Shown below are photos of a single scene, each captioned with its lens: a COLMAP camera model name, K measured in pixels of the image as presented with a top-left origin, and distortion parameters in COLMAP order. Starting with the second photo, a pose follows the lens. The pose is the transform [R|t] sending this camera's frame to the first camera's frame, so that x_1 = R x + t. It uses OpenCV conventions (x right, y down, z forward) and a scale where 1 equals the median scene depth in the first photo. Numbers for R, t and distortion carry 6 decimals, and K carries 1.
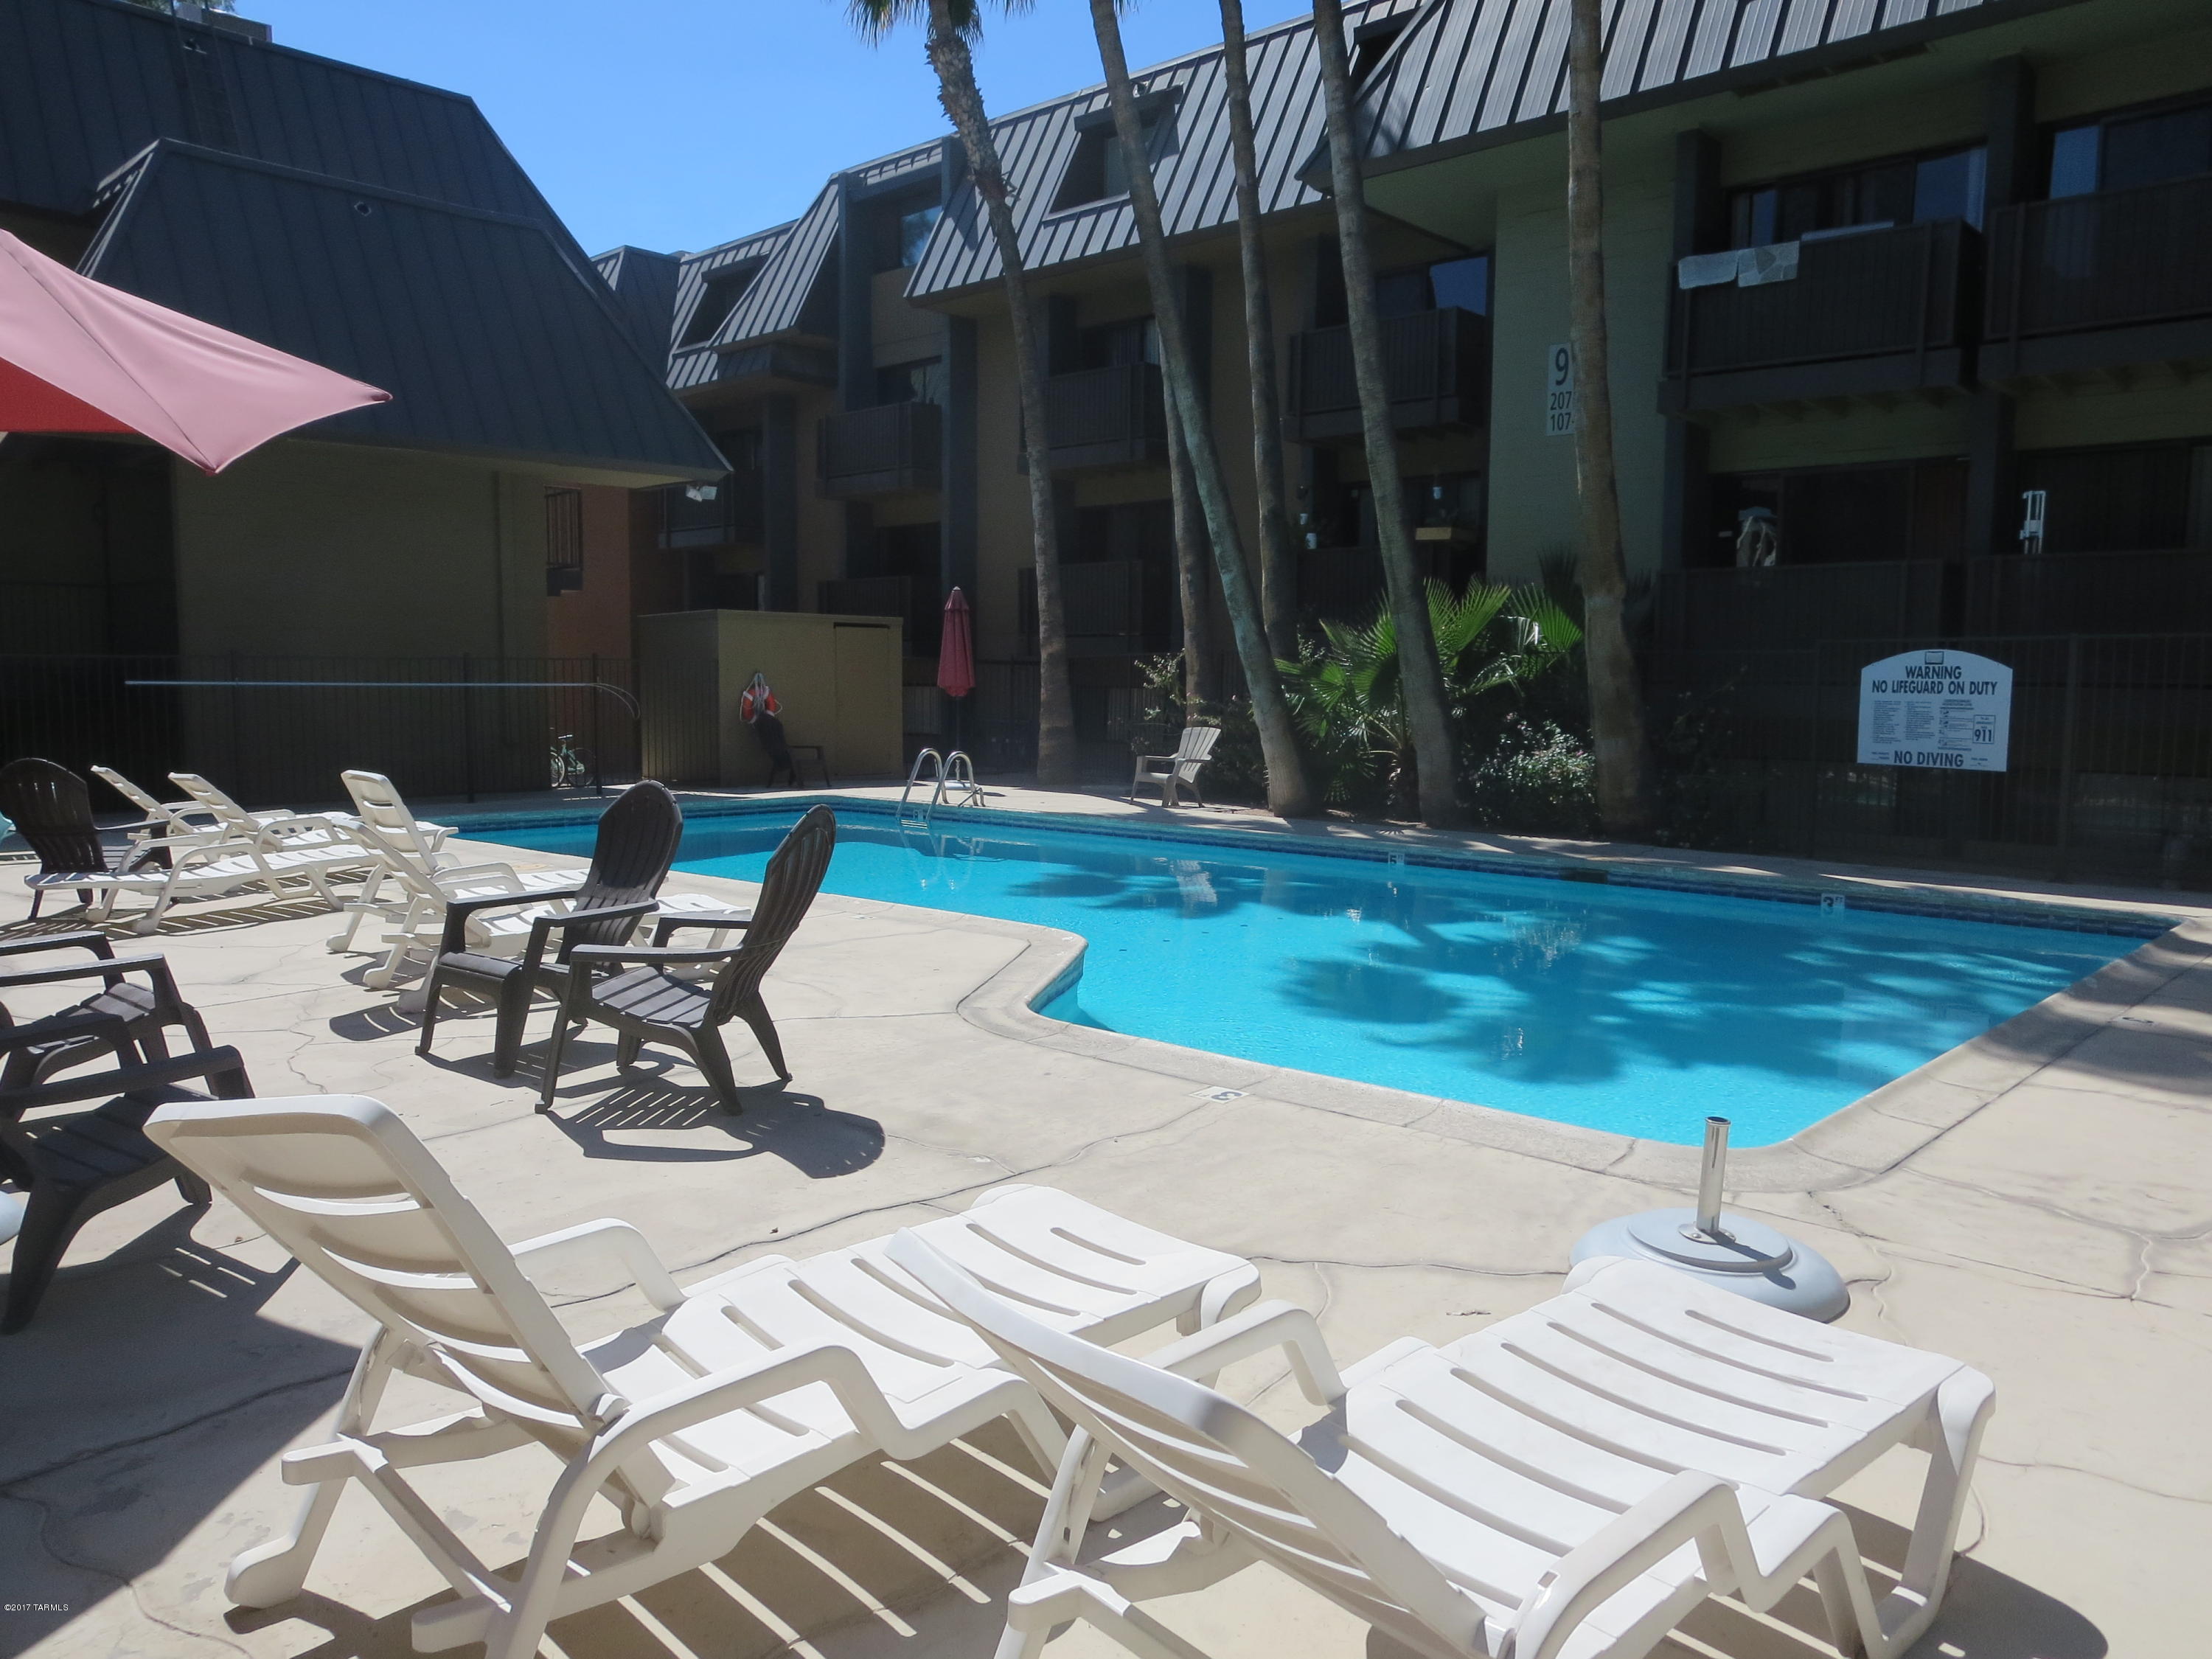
lens RADIAL K [[1620.6, 0, 1106.0], [0, 1620.6, 829.5], [0, 0, 1]] dist [-0.032222, 0.003914]
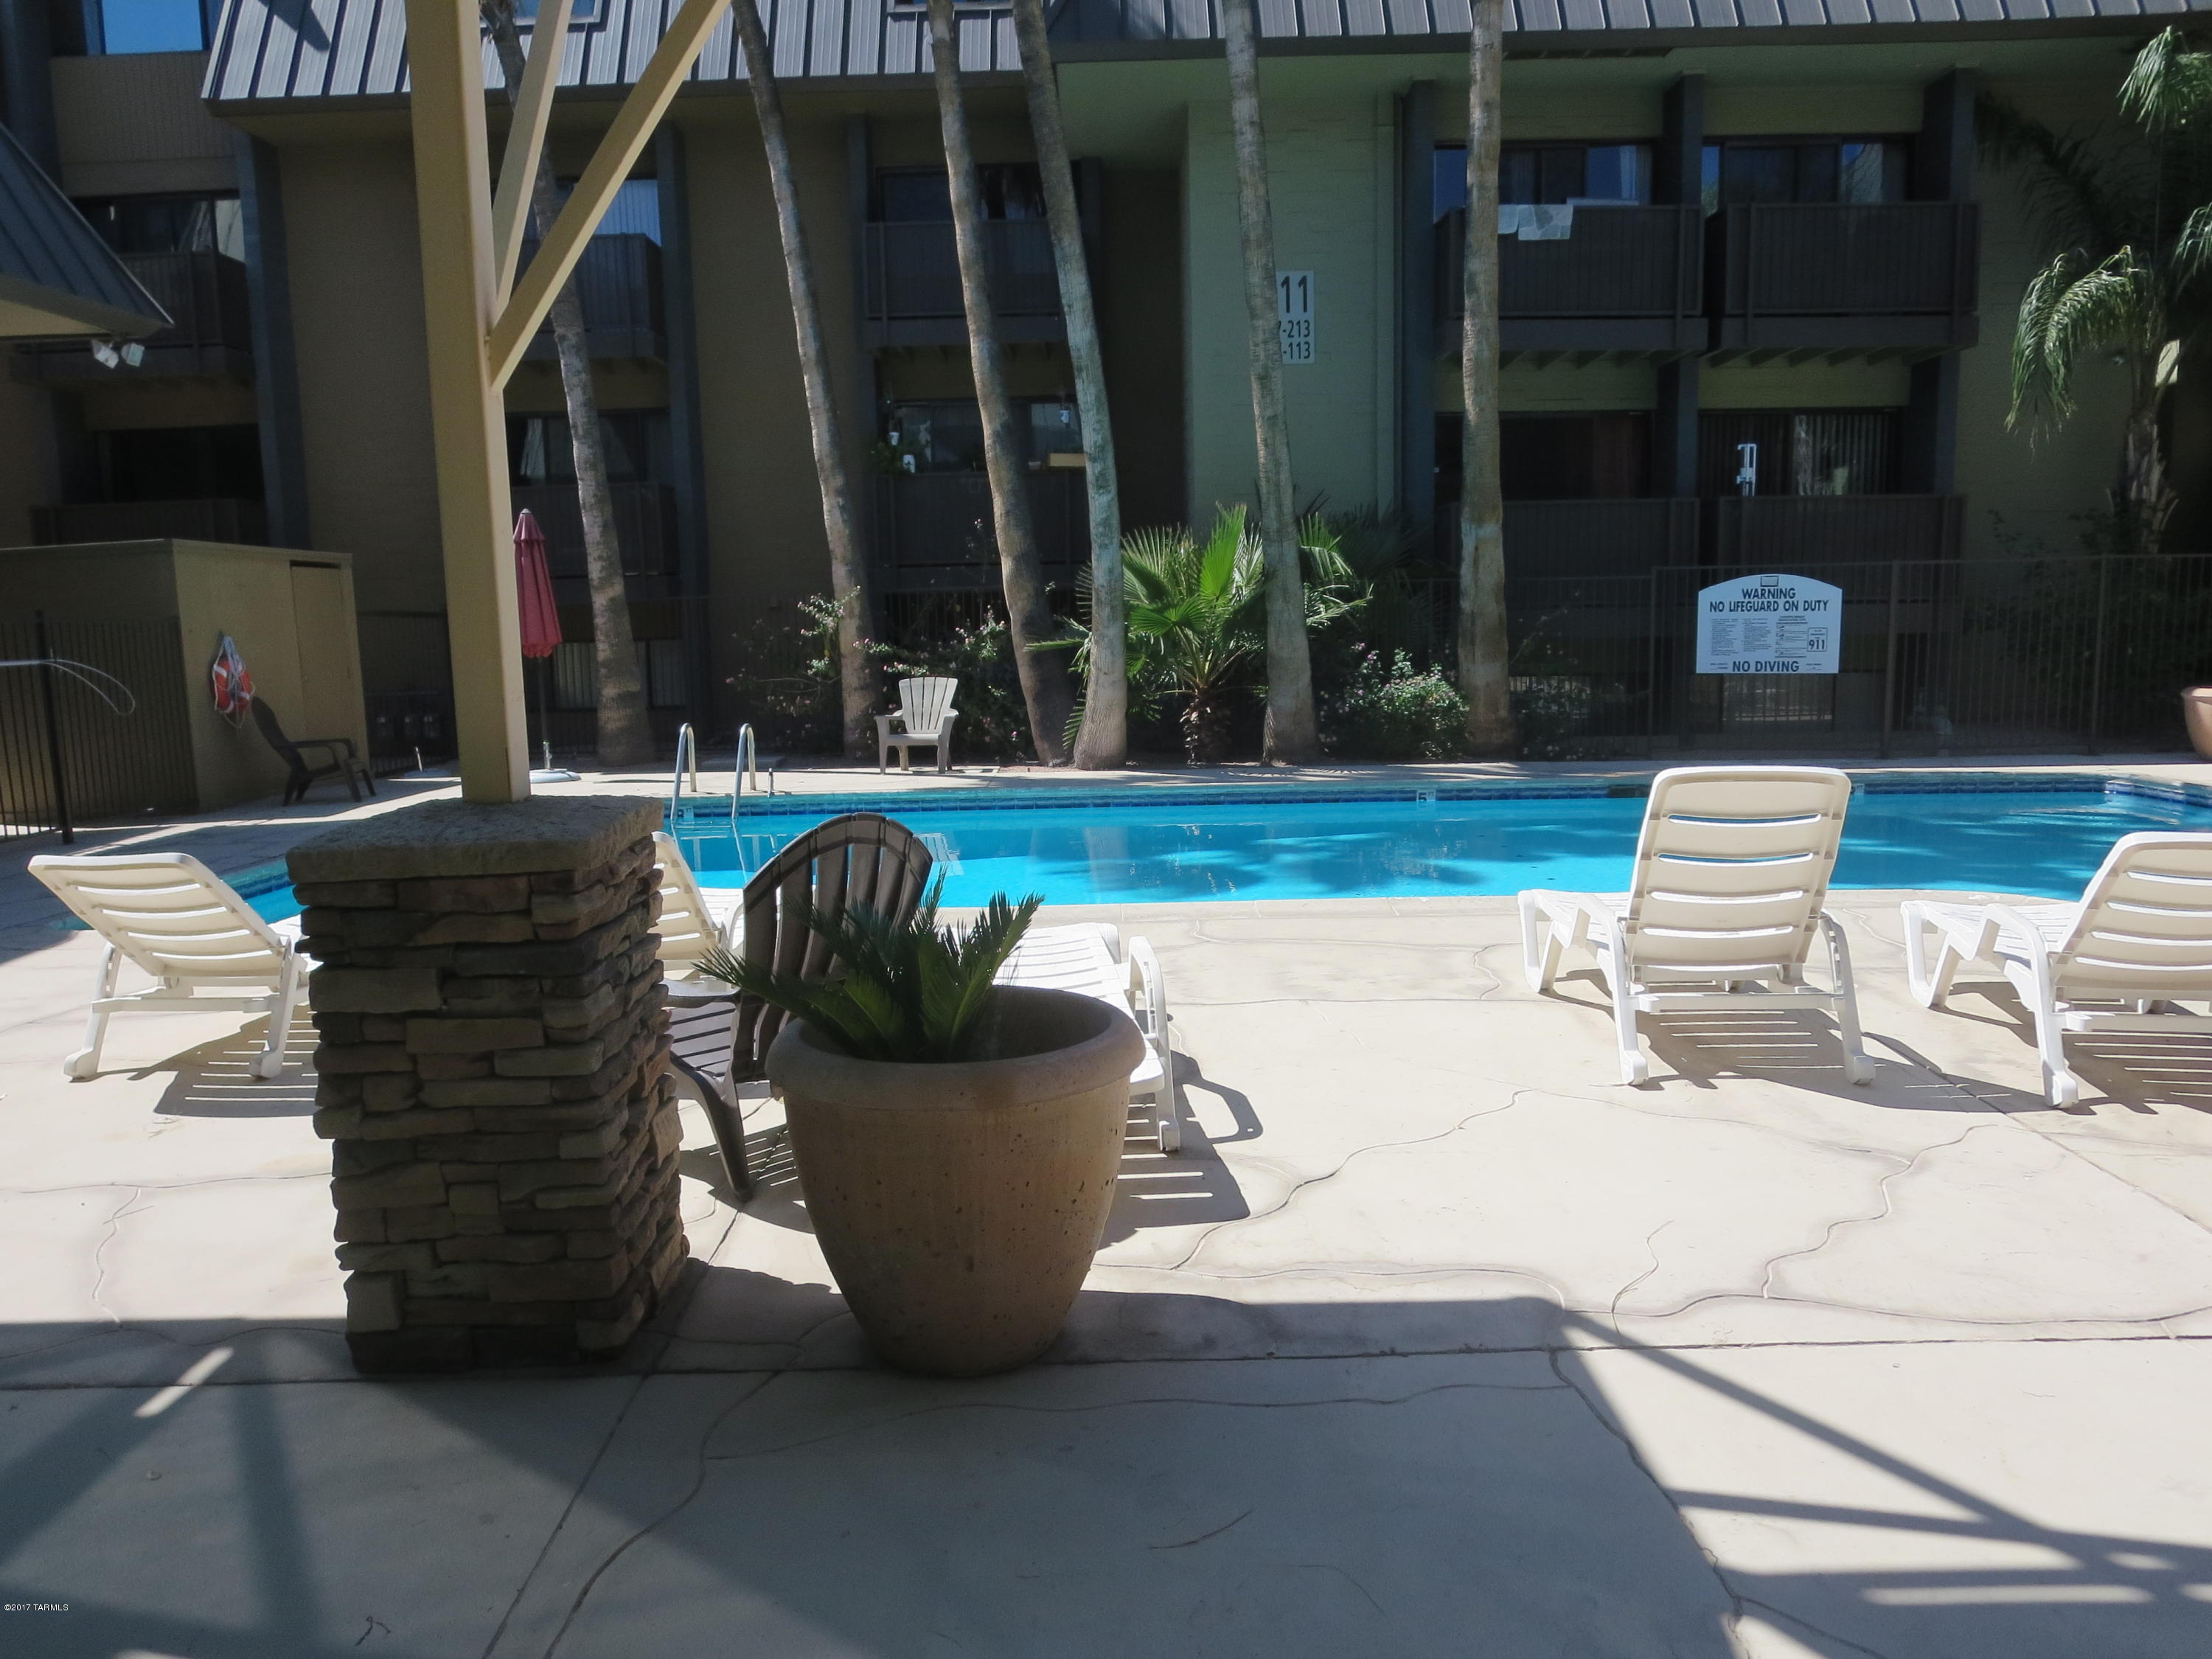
lens RADIAL K [[1585.3, 0, 1106.0], [0, 1585.3, 829.5], [0, 0, 1]] dist [-0.020973, -0.004402]
pose [[0.744623, -0.113300, 0.657800, -0.615537], [0.087330, 0.993554, 0.072274, -0.049422], [-0.661748, 0.003628, 0.749717, 0.430486]]
